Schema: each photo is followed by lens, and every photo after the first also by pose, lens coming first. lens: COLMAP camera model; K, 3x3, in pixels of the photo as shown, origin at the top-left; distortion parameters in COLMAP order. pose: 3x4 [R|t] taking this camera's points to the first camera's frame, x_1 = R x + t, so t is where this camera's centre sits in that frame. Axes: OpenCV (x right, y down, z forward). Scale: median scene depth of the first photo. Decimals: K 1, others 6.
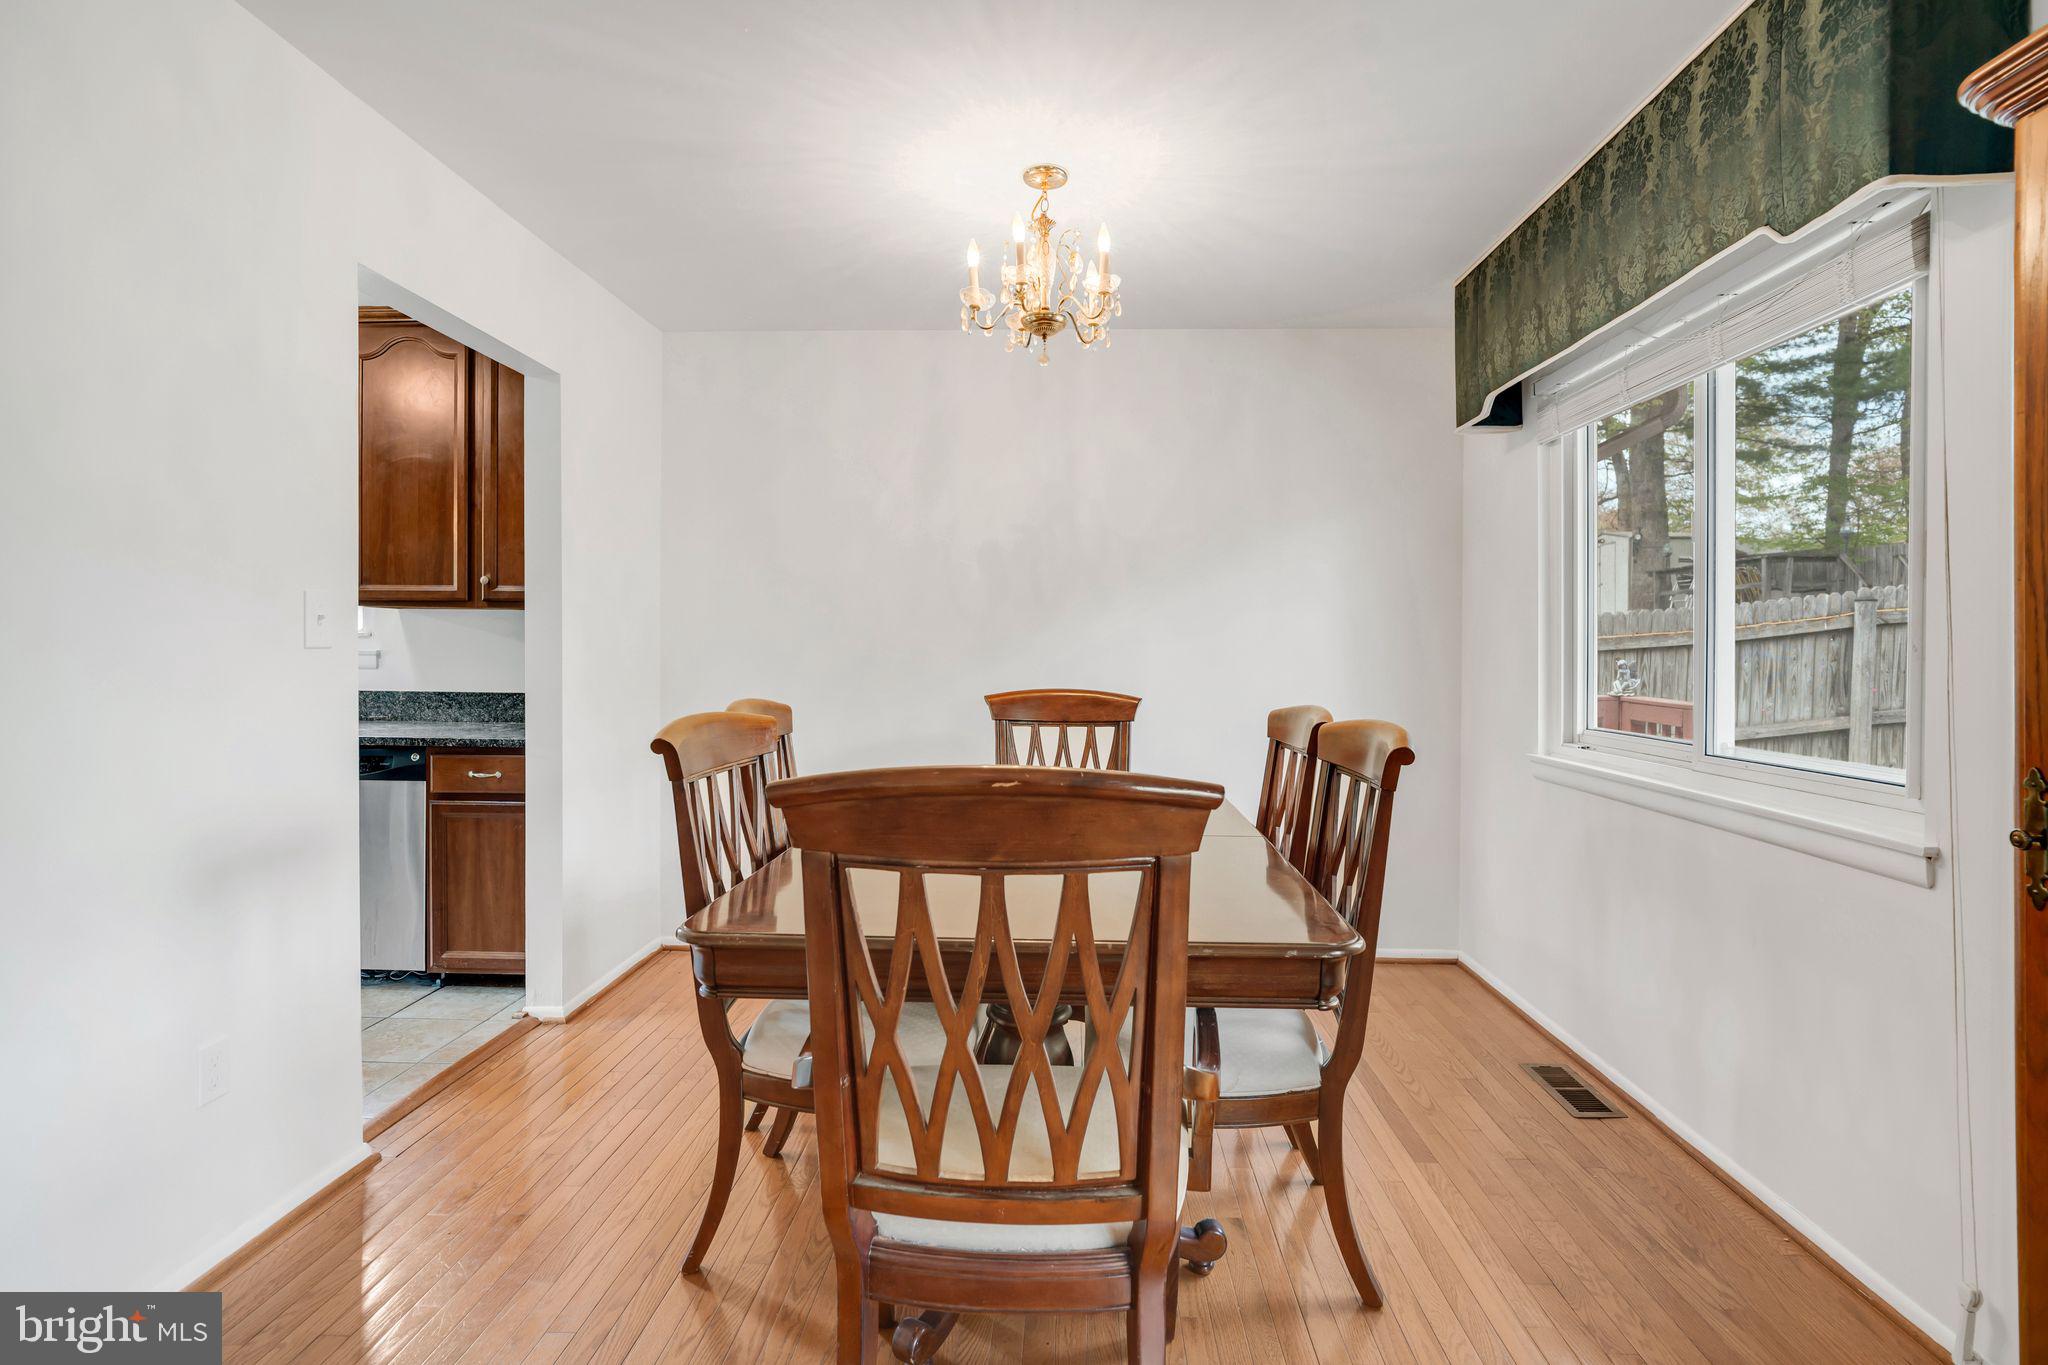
lens RADIAL K [[1014.6, 0, 1027.4], [0, 1014.6, 658.8], [0, 0, 1]] dist [-0.015356, -0.000139]
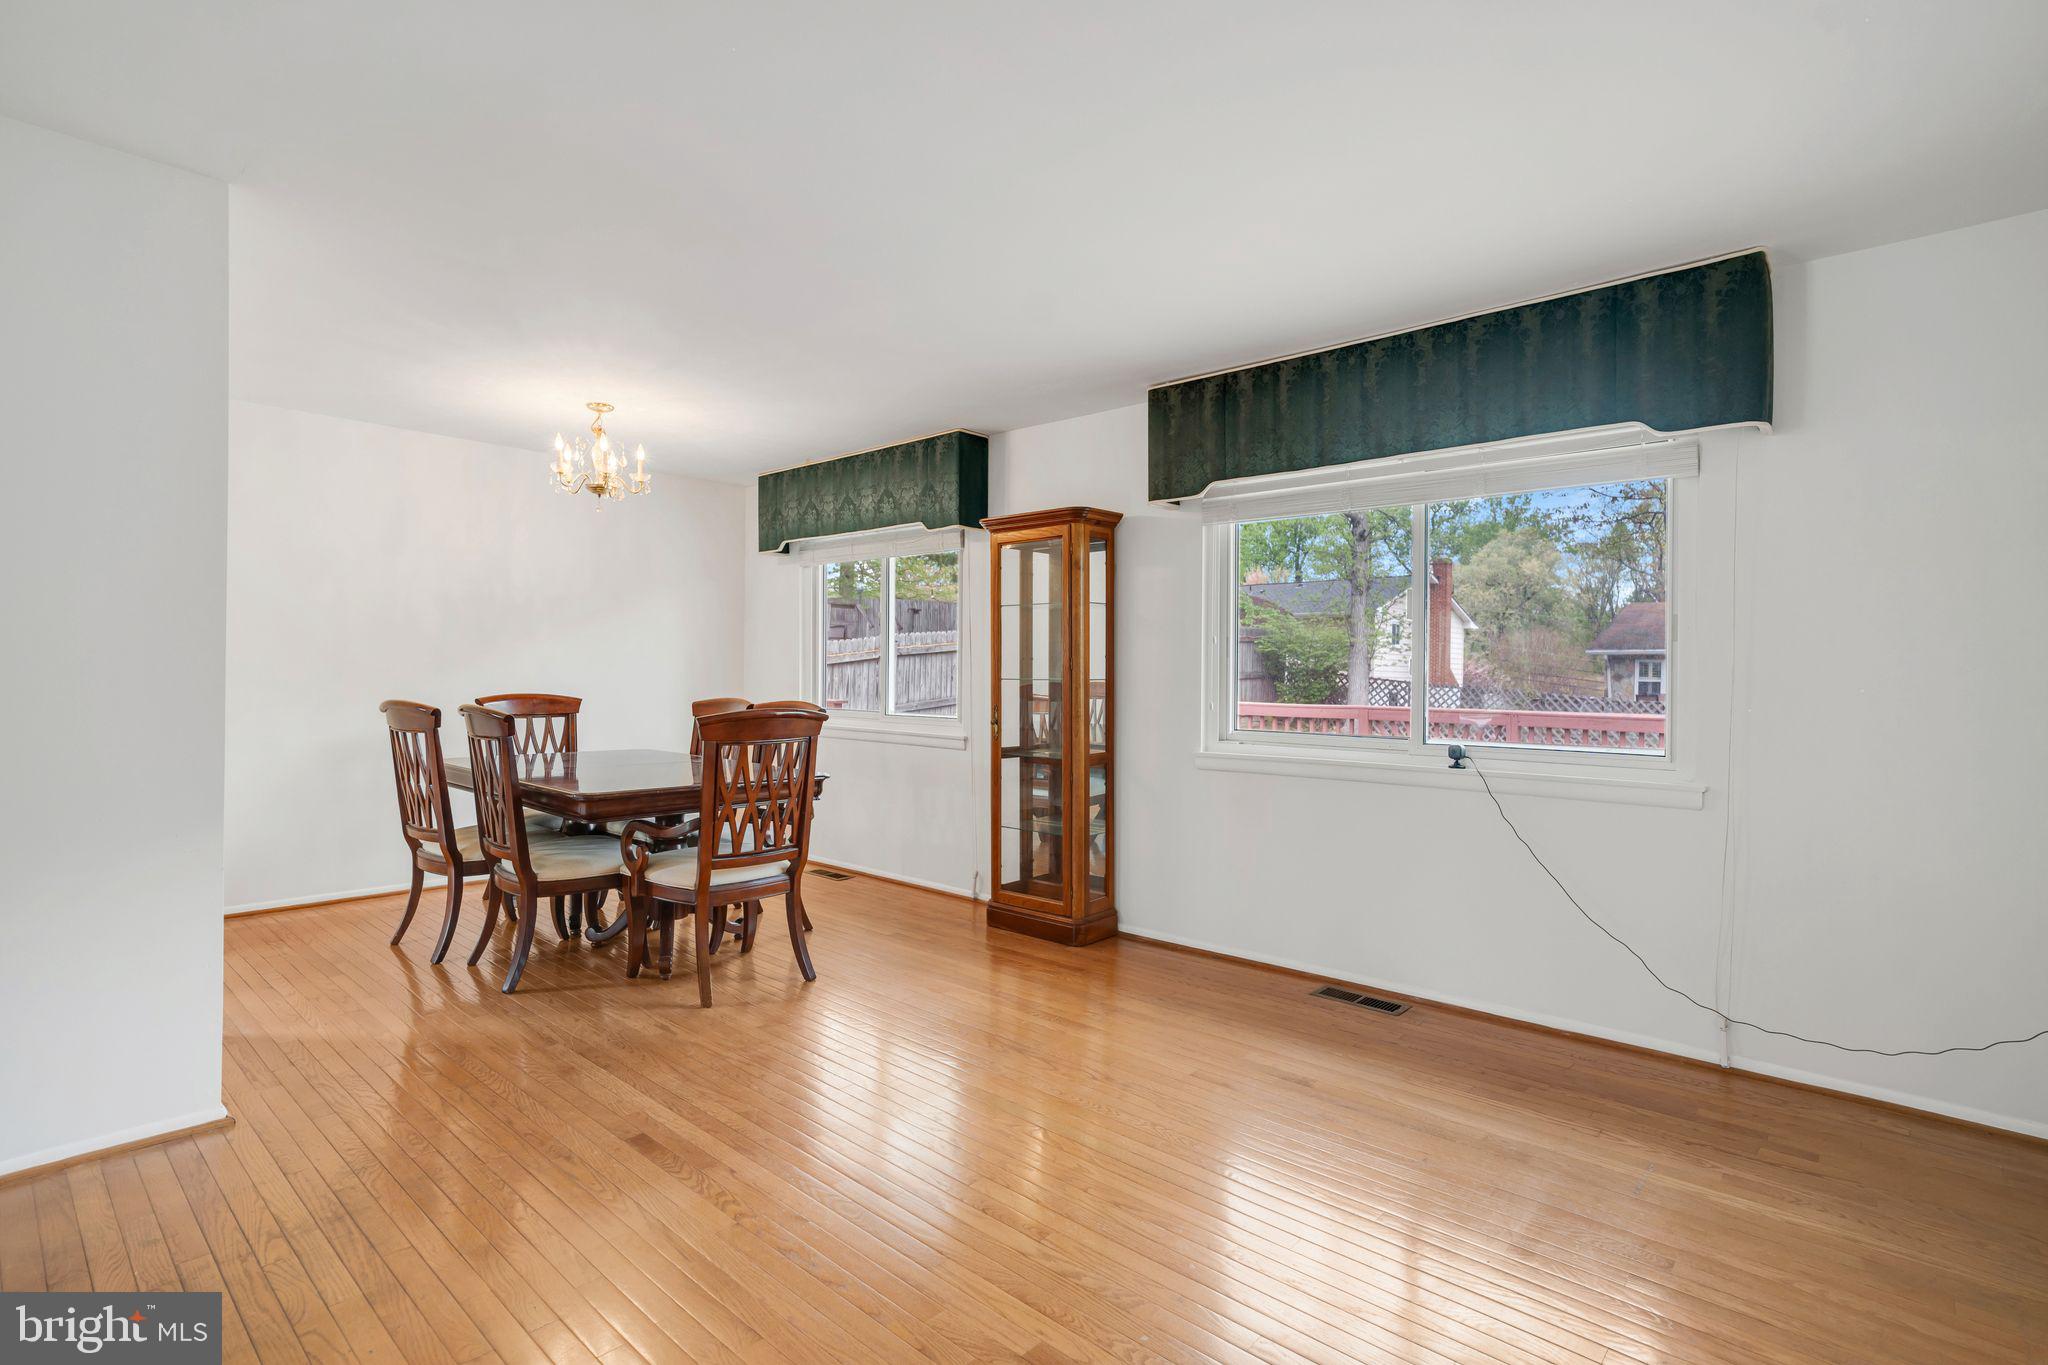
lens RADIAL K [[987.6, 0, 1024.0], [0, 987.6, 682.5], [0, 0, 1]] dist [-0.000319, 0.000075]
pose [[0.641747, -0.003512, 0.766908, -0.672166], [-0.003724, 0.999963, 0.007696, -0.001072], [-0.766907, -0.007794, 0.641710, -0.560833]]
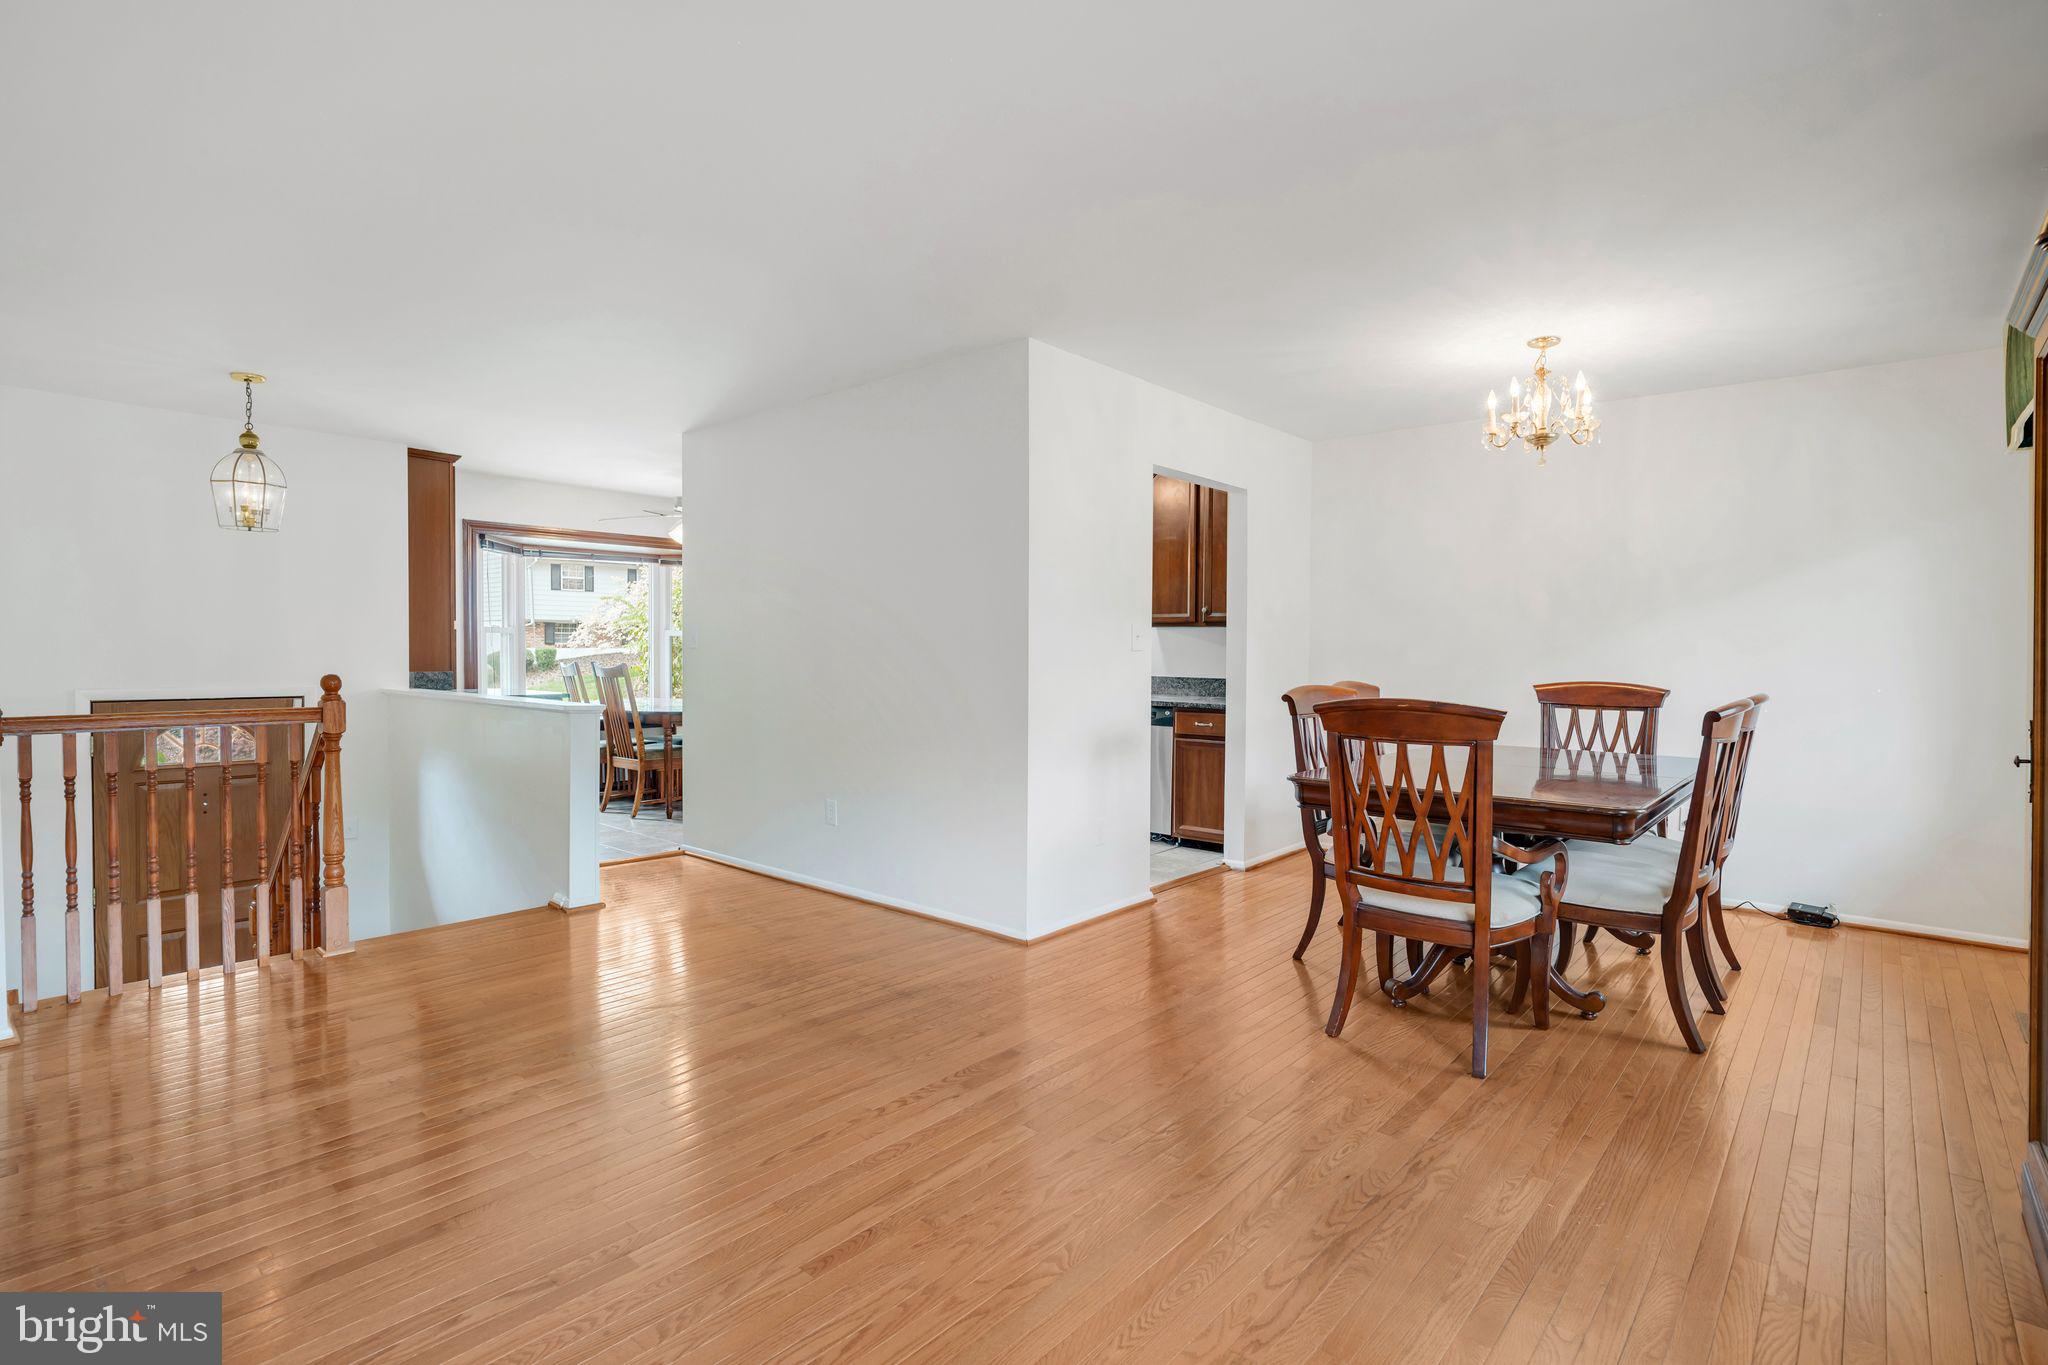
lens RADIAL K [[975.2, 0, 998.7], [0, 975.2, 683.9], [0, 0, 1]] dist [-0.000759, 0.000114]
pose [[0.771189, 0.021743, -0.636235, 0.258517], [-0.006946, 0.999644, 0.025744, 0.005739], [0.636568, -0.015434, 0.771066, -0.521699]]
